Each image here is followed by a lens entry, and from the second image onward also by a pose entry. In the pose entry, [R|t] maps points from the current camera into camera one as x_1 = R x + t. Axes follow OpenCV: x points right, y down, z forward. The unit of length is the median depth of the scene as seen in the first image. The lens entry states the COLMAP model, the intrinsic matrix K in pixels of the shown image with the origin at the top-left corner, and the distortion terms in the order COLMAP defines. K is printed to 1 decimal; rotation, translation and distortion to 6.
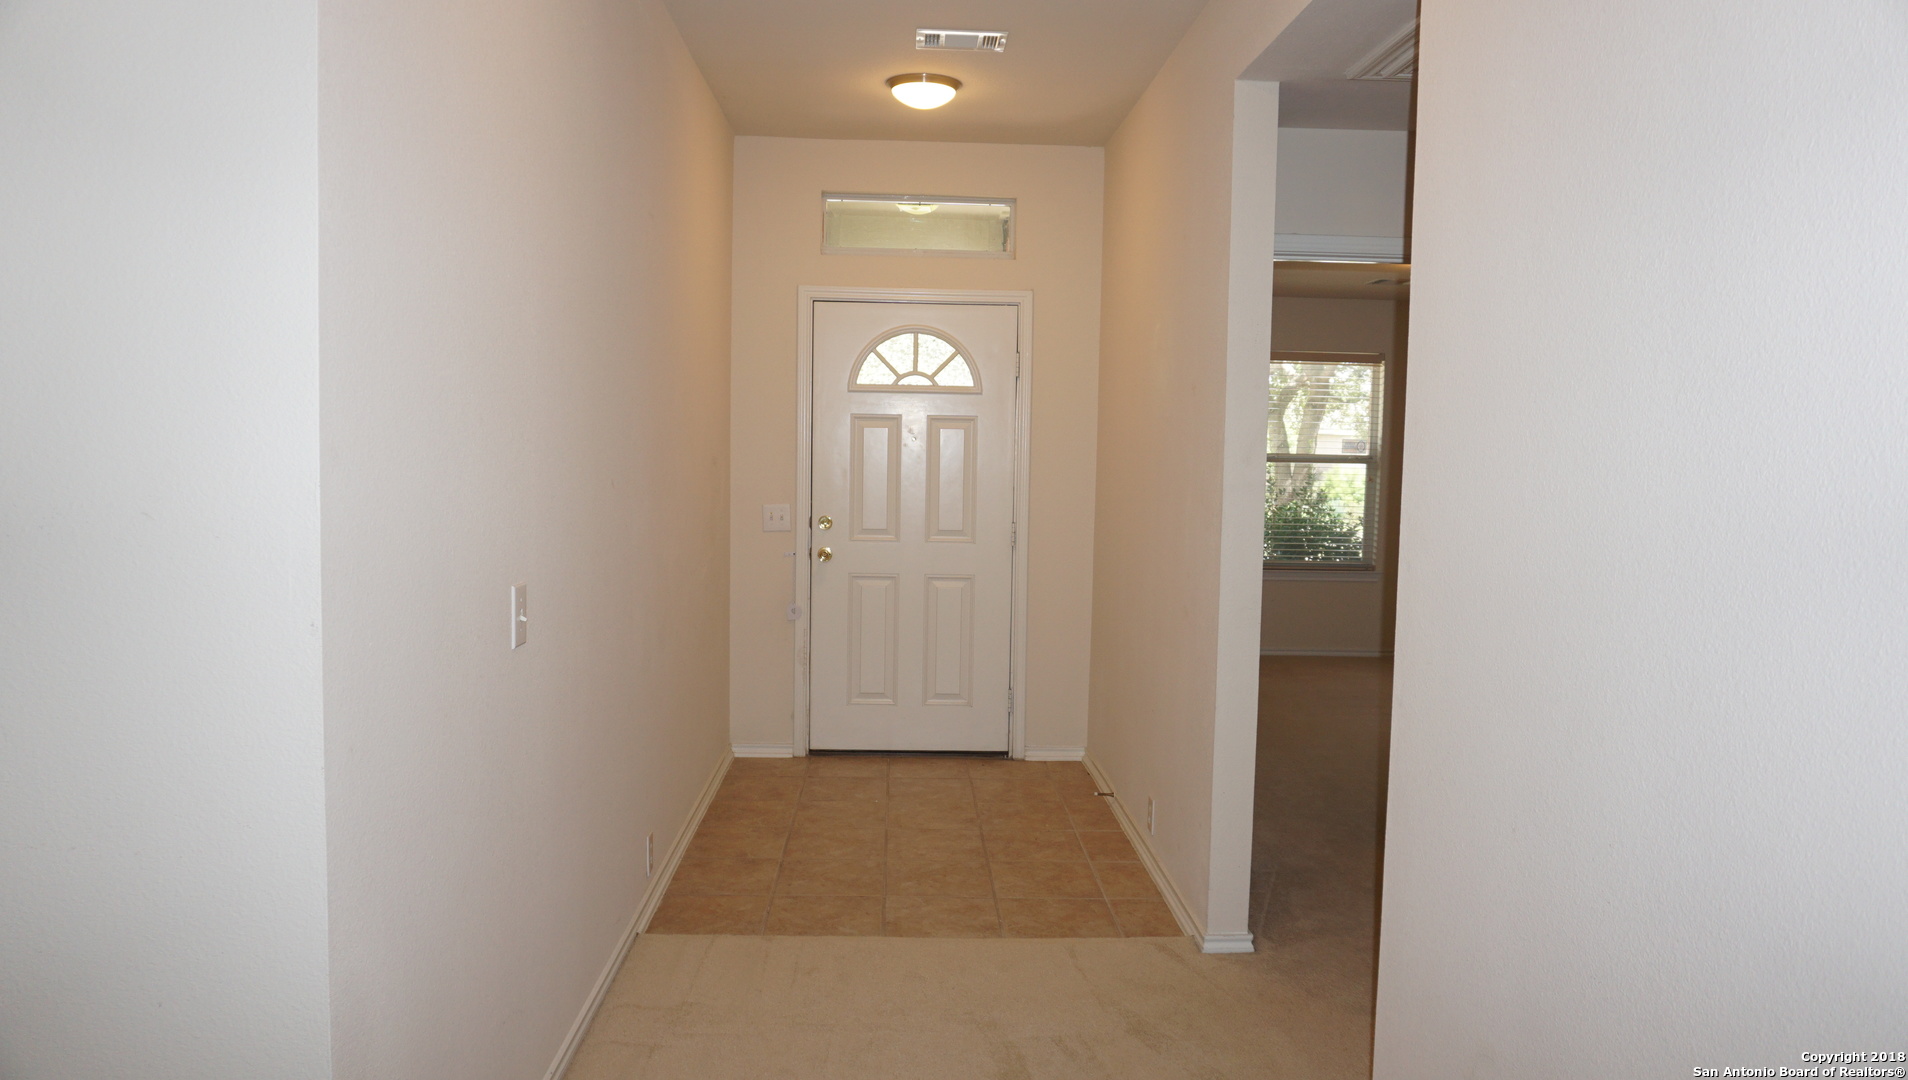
lens RADIAL K [[1300.4, 0, 954.0], [0, 1300.4, 540.0], [0, 0, 1]] dist [-0.037293, 0.002416]
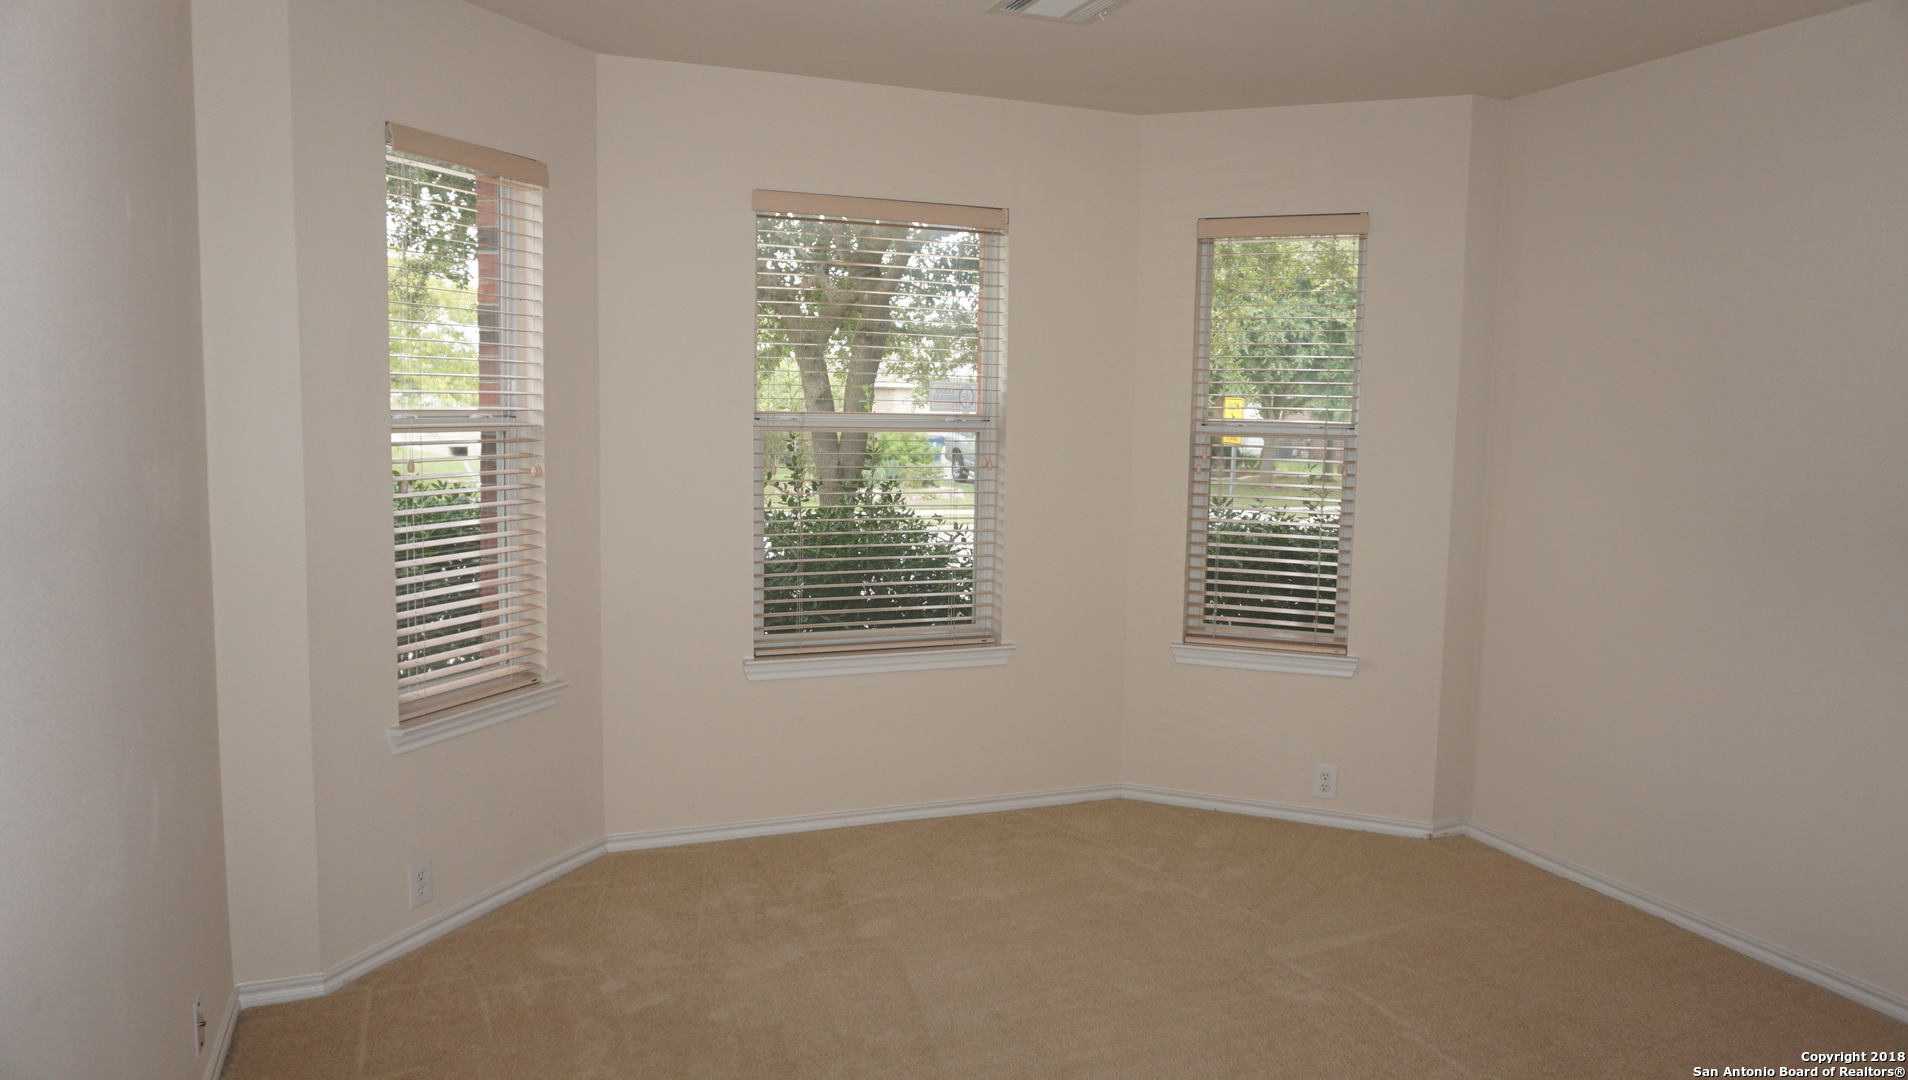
lens RADIAL K [[1300.4, 0, 954.0], [0, 1300.4, 540.0], [0, 0, 1]] dist [-0.037293, 0.002416]
pose [[0.943021, -0.051915, 0.328657, 0.133864], [0.041550, 0.998395, 0.038487, -0.034246], [-0.330127, -0.022639, 0.943665, 0.494245]]
